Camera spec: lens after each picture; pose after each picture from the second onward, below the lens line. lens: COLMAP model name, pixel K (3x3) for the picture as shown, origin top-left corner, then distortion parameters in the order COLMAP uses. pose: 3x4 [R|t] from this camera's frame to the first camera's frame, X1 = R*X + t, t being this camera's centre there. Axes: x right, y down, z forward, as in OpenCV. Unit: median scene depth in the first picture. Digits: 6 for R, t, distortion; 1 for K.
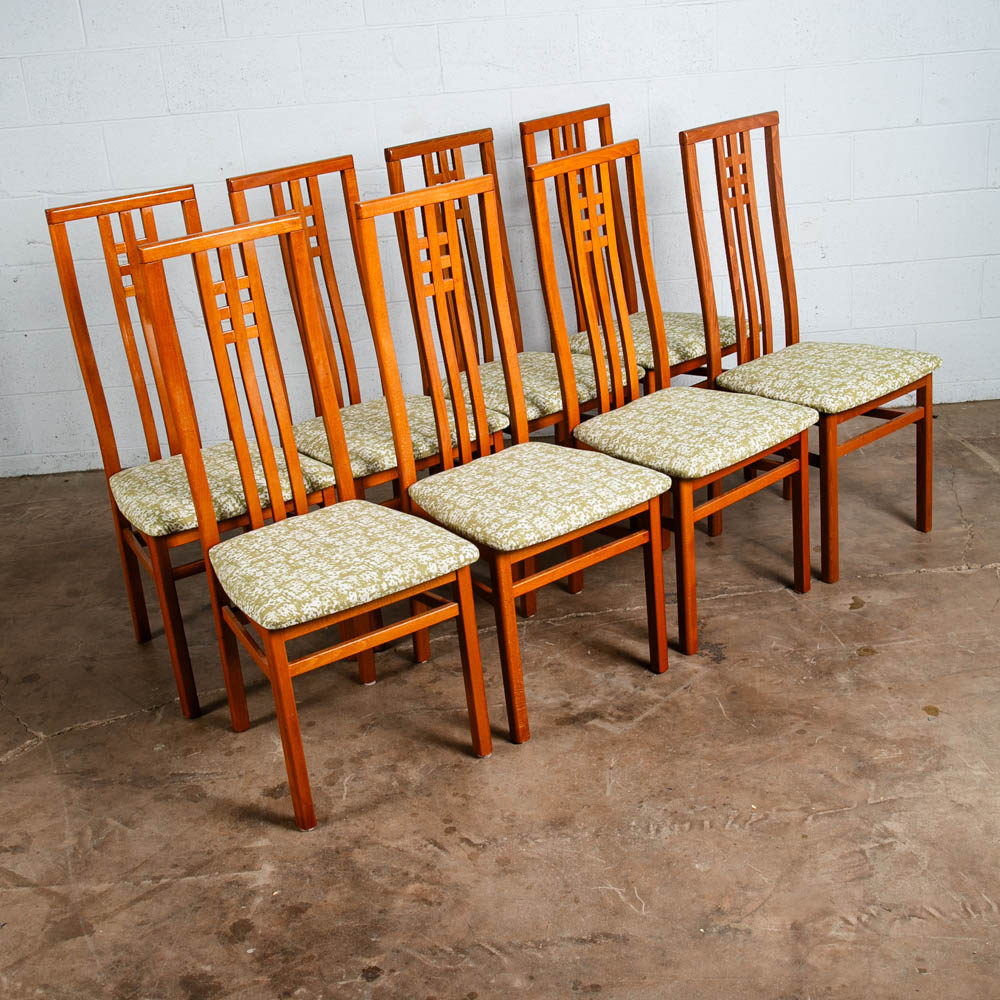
lens RADIAL K [[1530.7, 0, 502.7], [0, 1530.7, 503.7], [0, 0, 1]] dist [-0.011776, 0.000000]
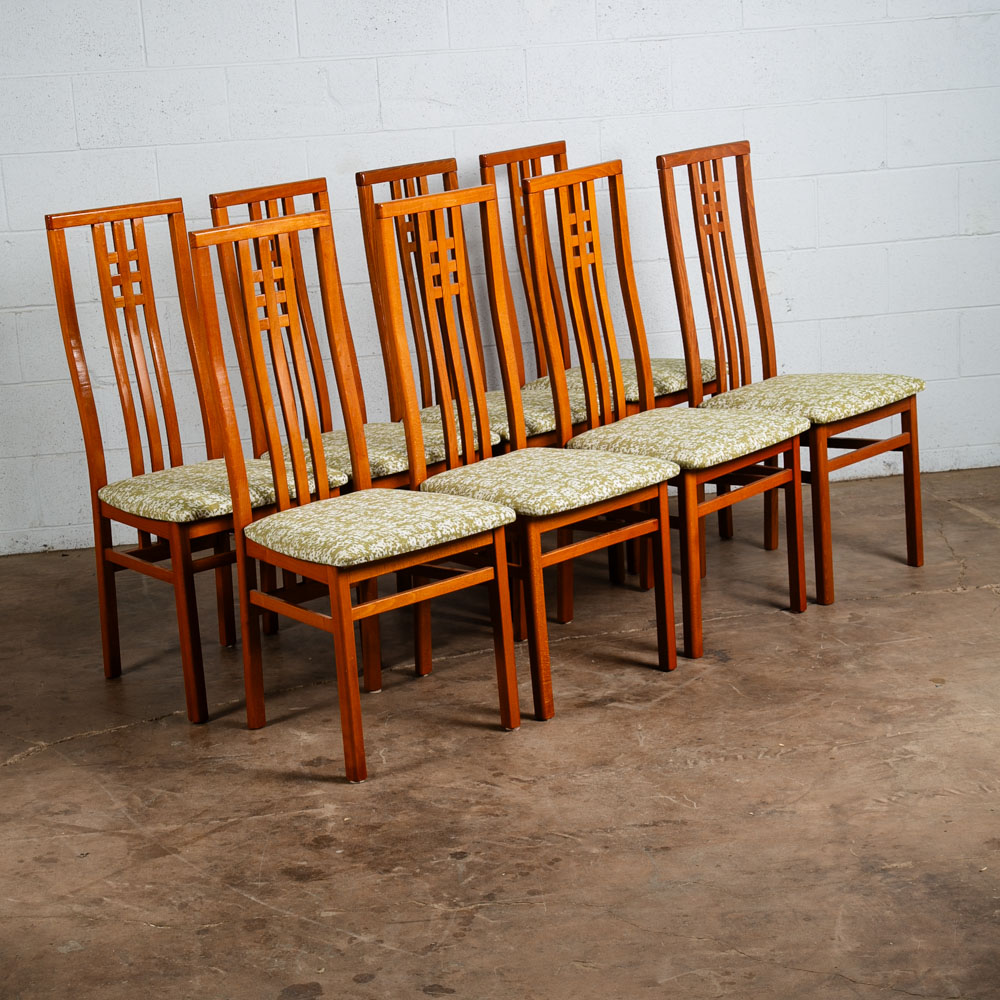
lens RADIAL K [[2576.0, 0, 499.9], [0, 2576.0, 500.1], [0, 0, 1]] dist [0.175450, 0.000000]
pose [[0.991715, -0.008355, 0.128184, -0.242476], [0.029395, 0.986164, -0.163144, 0.297669], [-0.125048, 0.165560, 0.978240, -0.713856]]
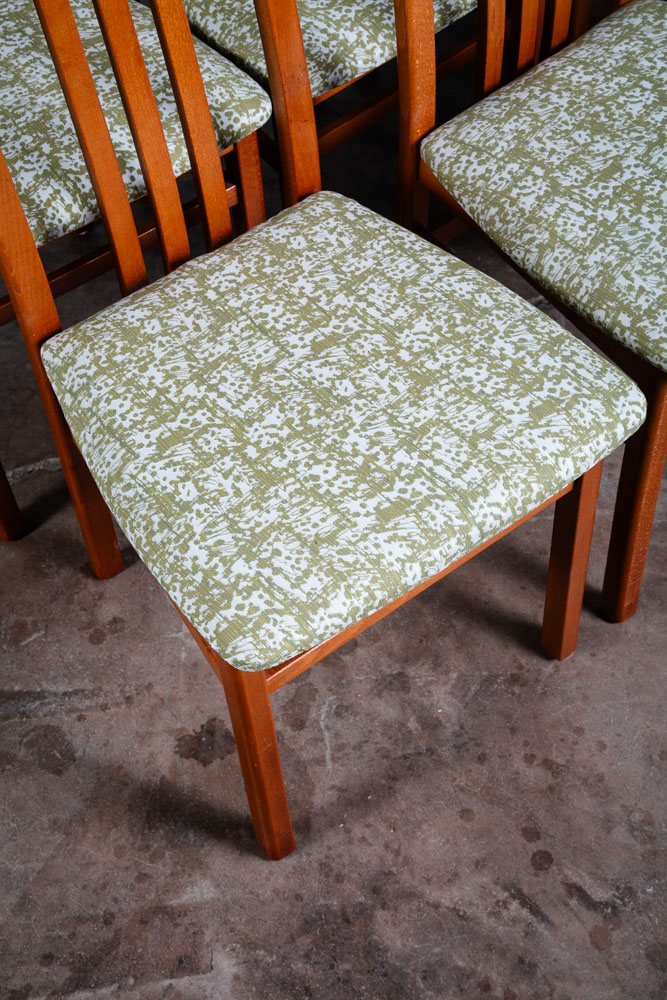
lens RADIAL K [[1464.8, 0, 333.4], [0, 1464.8, 522.7], [0, 0, 1]] dist [0.161507, 0.000000]
pose [[0.995891, -0.035311, 0.083393, -0.141423], [-0.012550, 0.858154, 0.513238, -0.157761], [-0.089687, -0.512176, 0.854185, 0.573237]]
